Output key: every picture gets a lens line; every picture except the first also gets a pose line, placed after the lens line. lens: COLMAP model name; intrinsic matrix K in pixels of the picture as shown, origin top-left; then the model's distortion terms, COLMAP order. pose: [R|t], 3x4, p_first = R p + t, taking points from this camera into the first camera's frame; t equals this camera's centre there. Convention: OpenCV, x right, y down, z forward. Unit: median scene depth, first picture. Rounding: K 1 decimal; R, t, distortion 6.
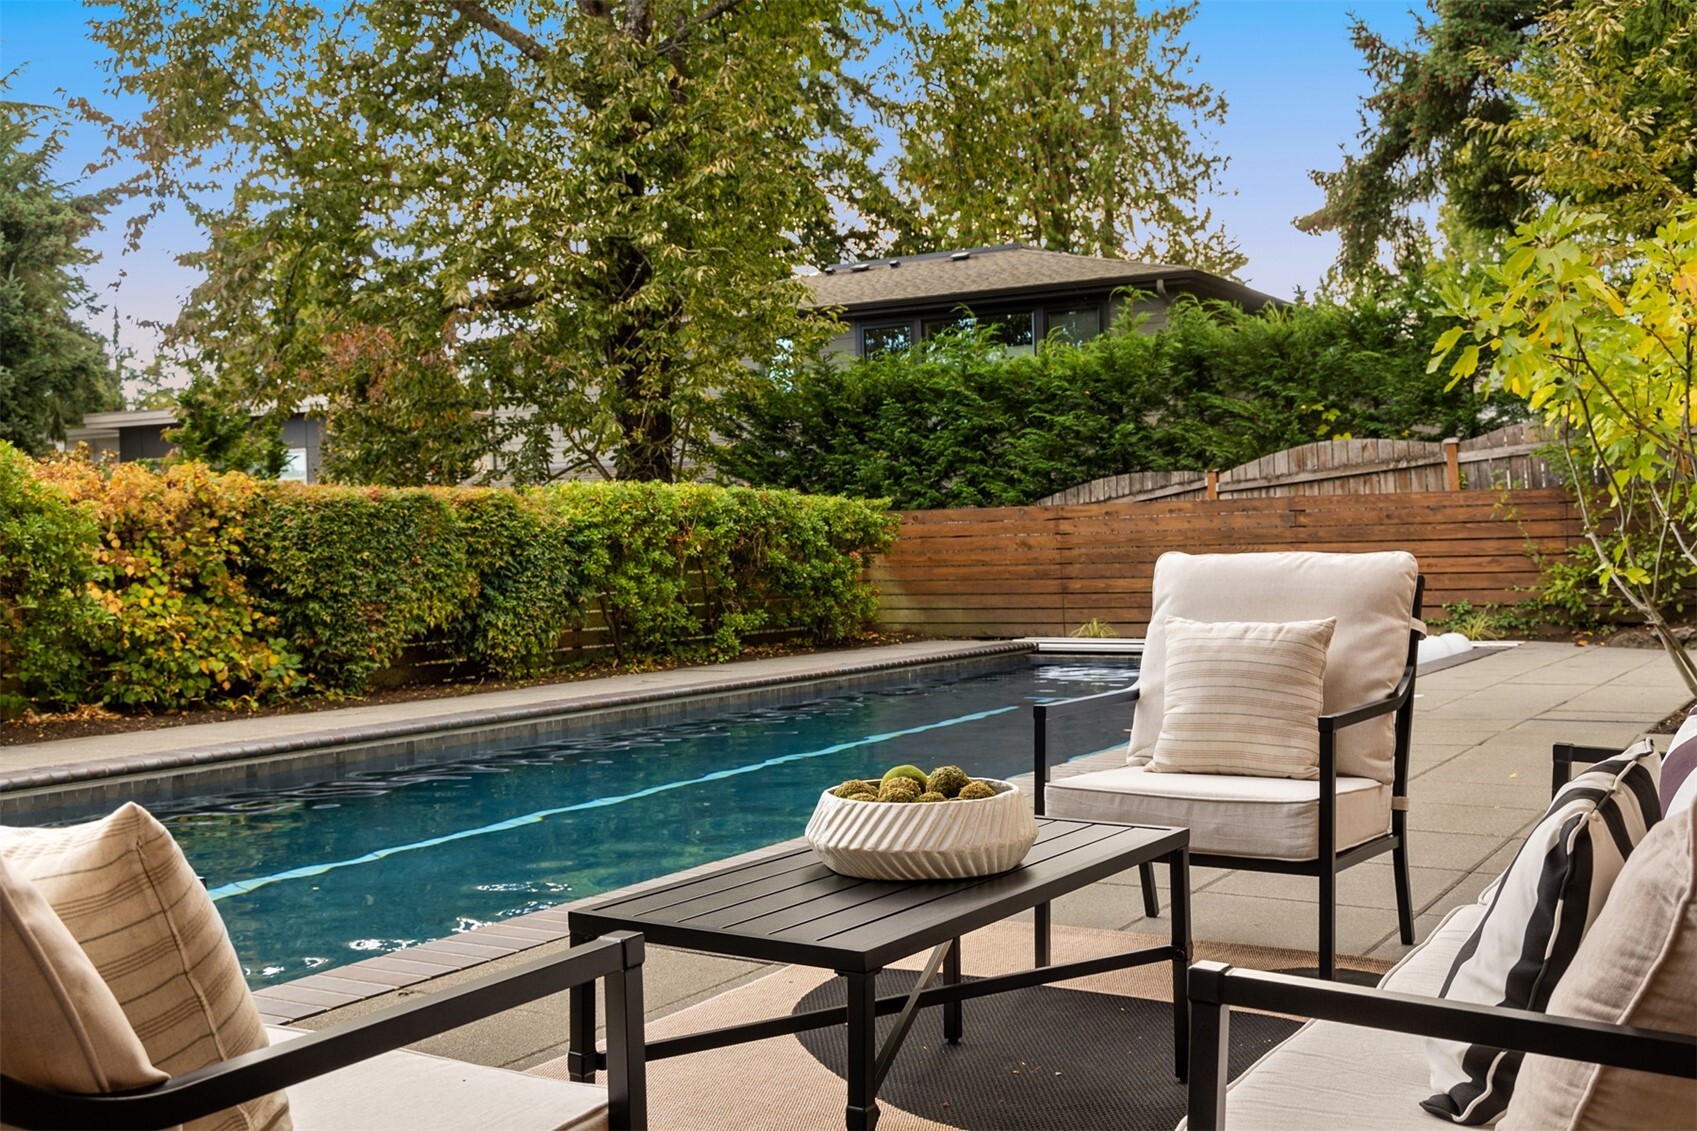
lens RADIAL K [[1794.0, 0, 856.2], [0, 1794.0, 568.0], [0, 0, 1]] dist [0.008846, 0.000000]
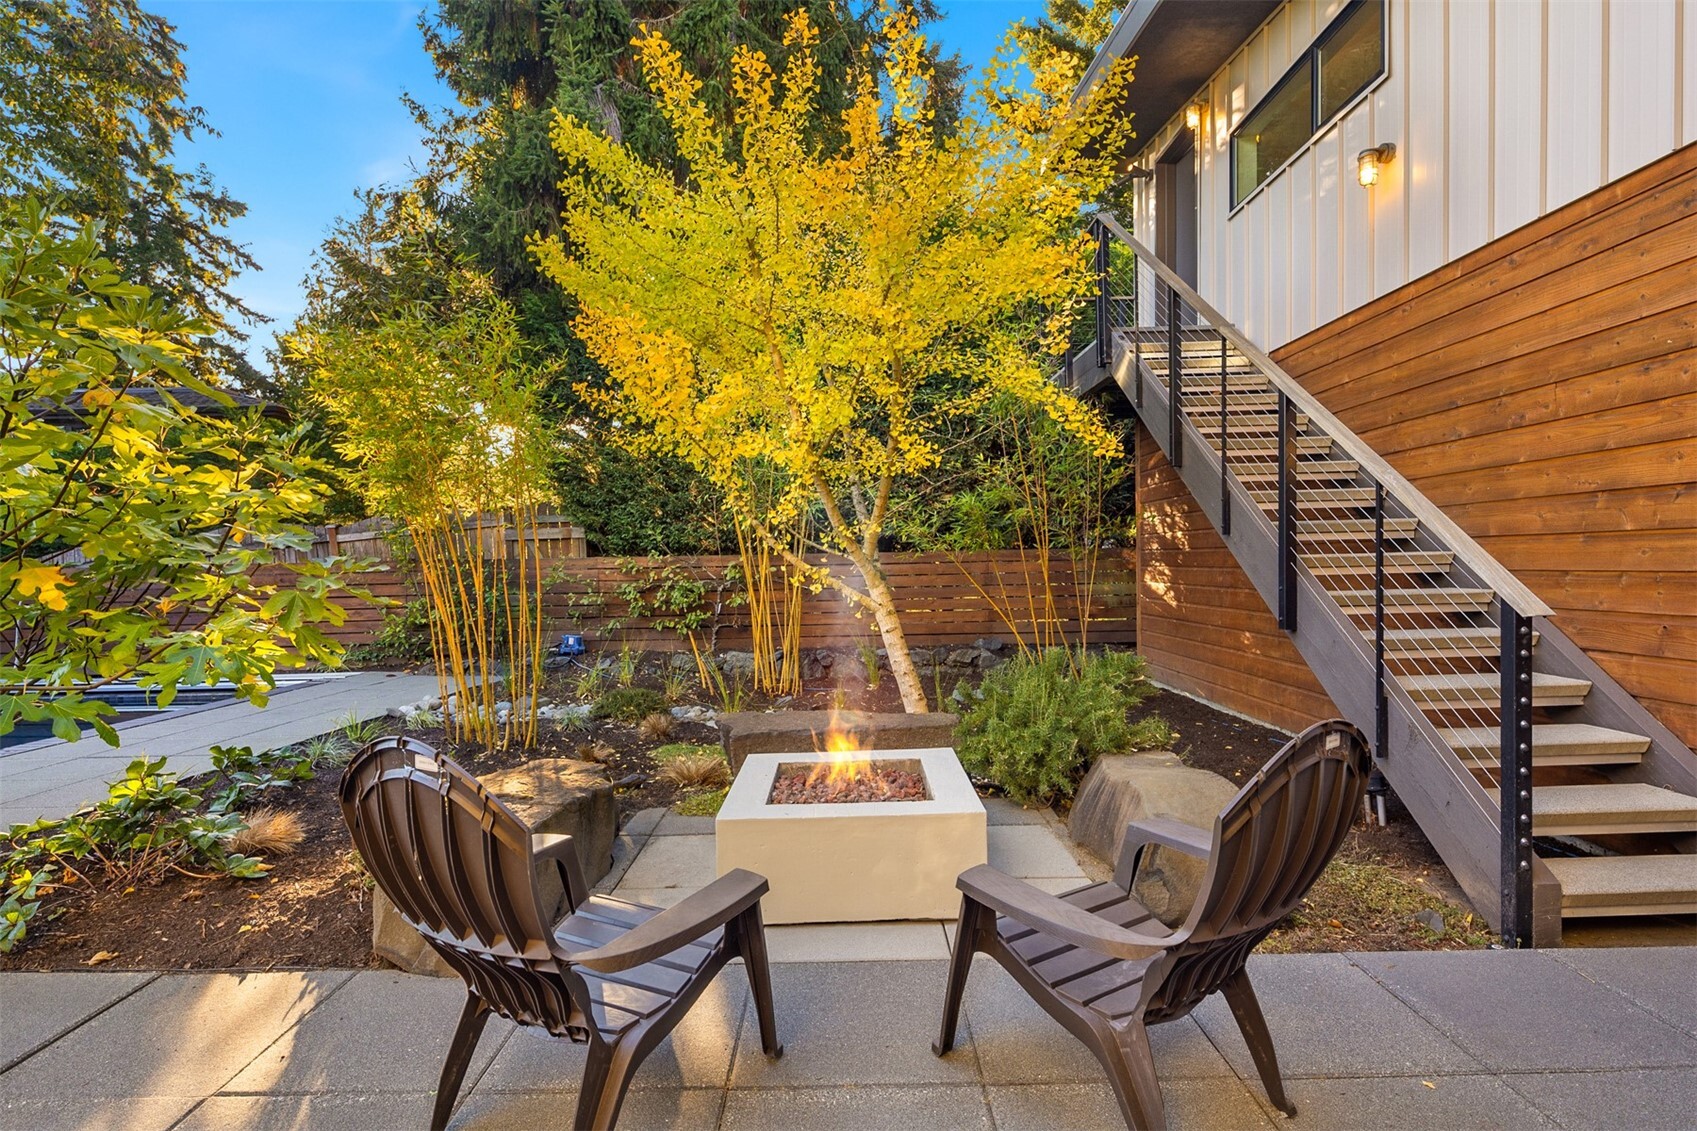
lens RADIAL K [[821.3, 0, 851.6], [0, 821.3, 582.3], [0, 0, 1]] dist [0.003025, -0.000039]
pose [[0.857870, -0.008510, 0.513797, 0.351394], [0.009211, 0.999957, 0.001183, -0.024984], [-0.513785, 0.003717, 0.857911, 0.252313]]
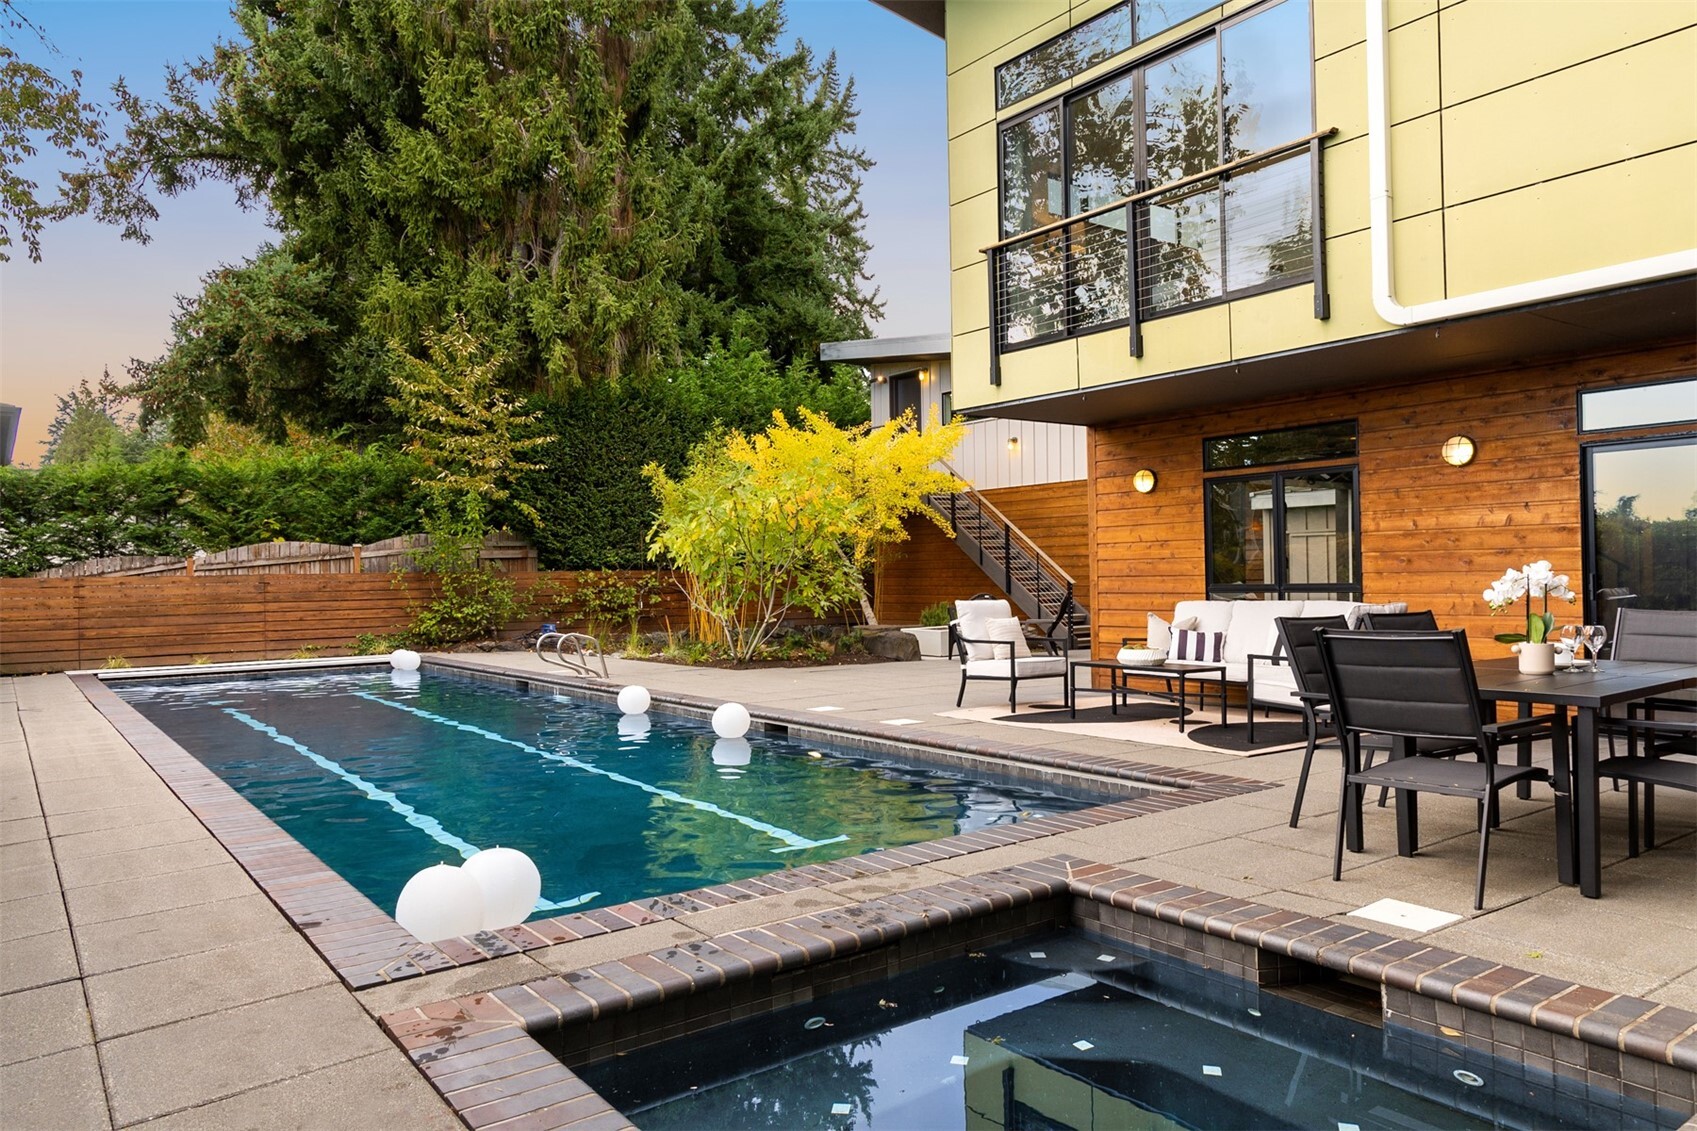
lens RADIAL K [[1143.2, 0, 849.8], [0, 1143.2, 569.5], [0, 0, 1]] dist [0.008990, 0.001923]
pose [[0.388960, 0.020944, 0.921017, -0.543281], [0.019495, 0.999331, -0.030958, -0.001177], [-0.921048, 0.029996, 0.388291, 0.092951]]
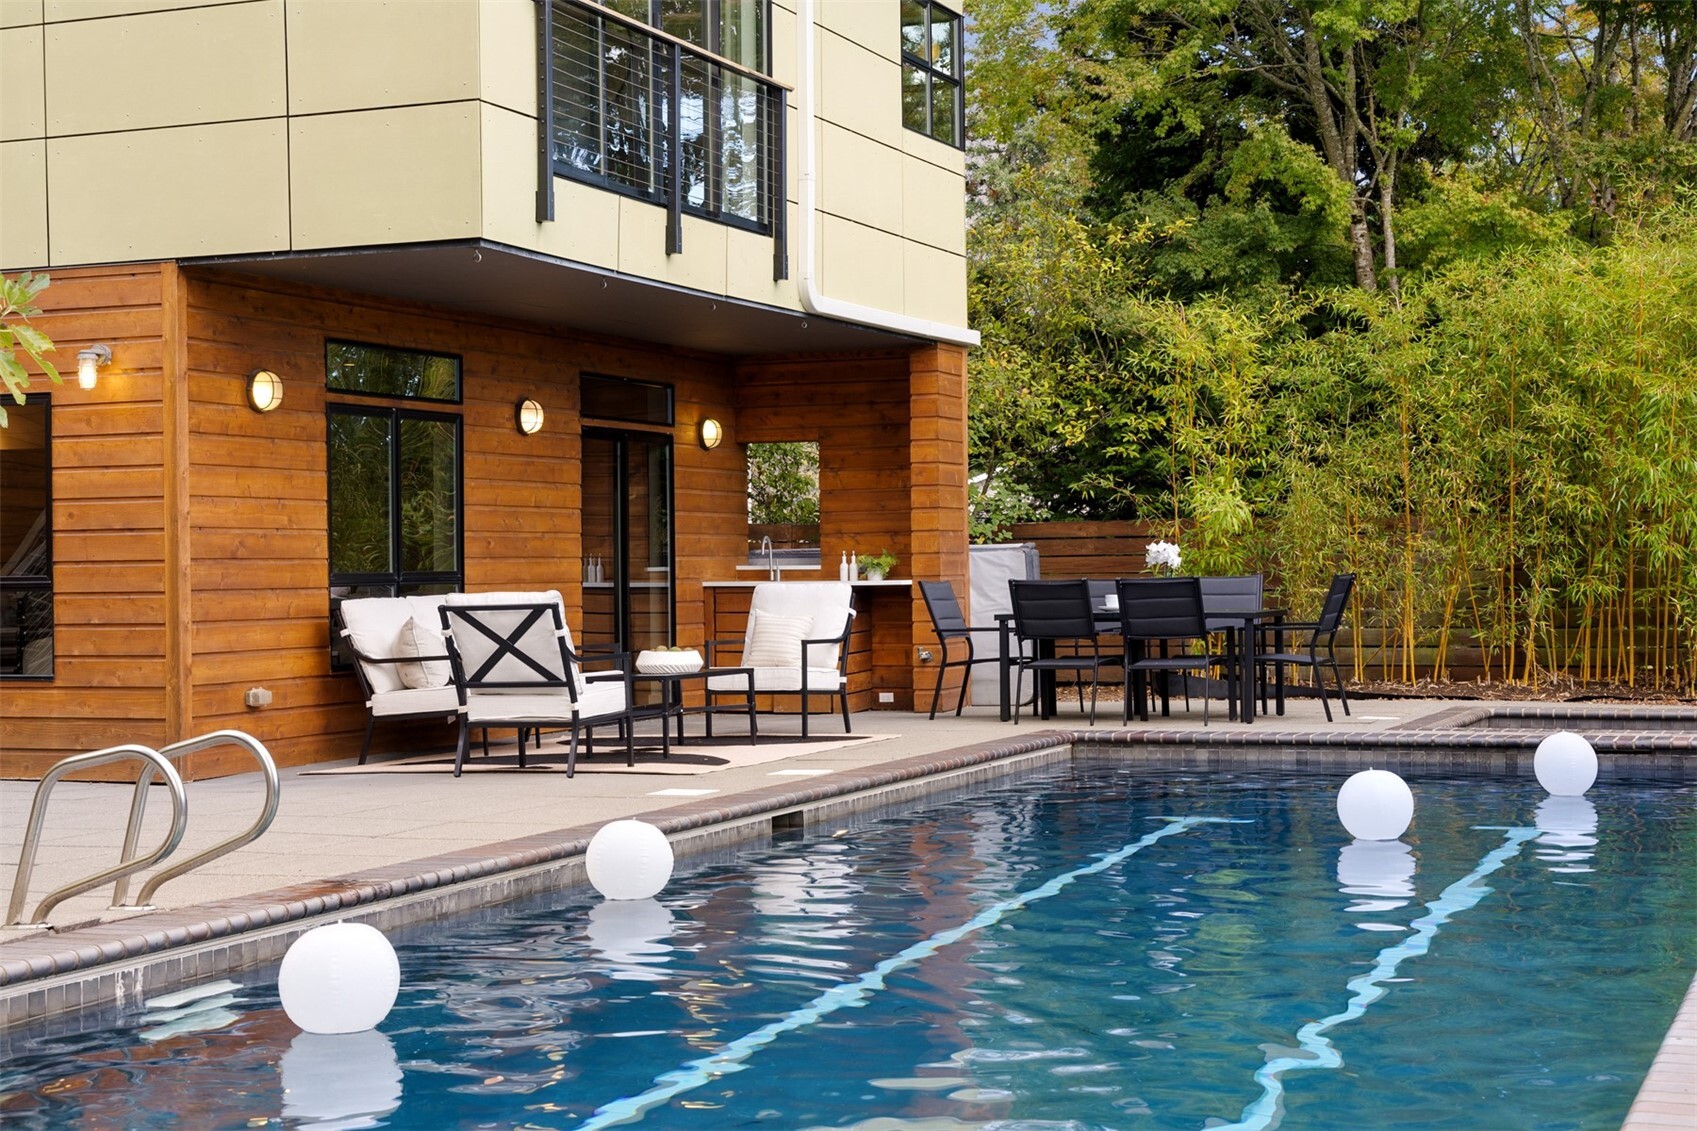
lens RADIAL K [[2641.1, 0, 843.0], [0, 2641.1, 564.8], [0, 0, 1]] dist [0.042758, 0.000000]
pose [[-0.989598, 0.035073, -0.139518, 0.068881], [0.033398, 0.999339, 0.014334, -0.018736], [0.139929, 0.009525, -0.990116, 1.077405]]
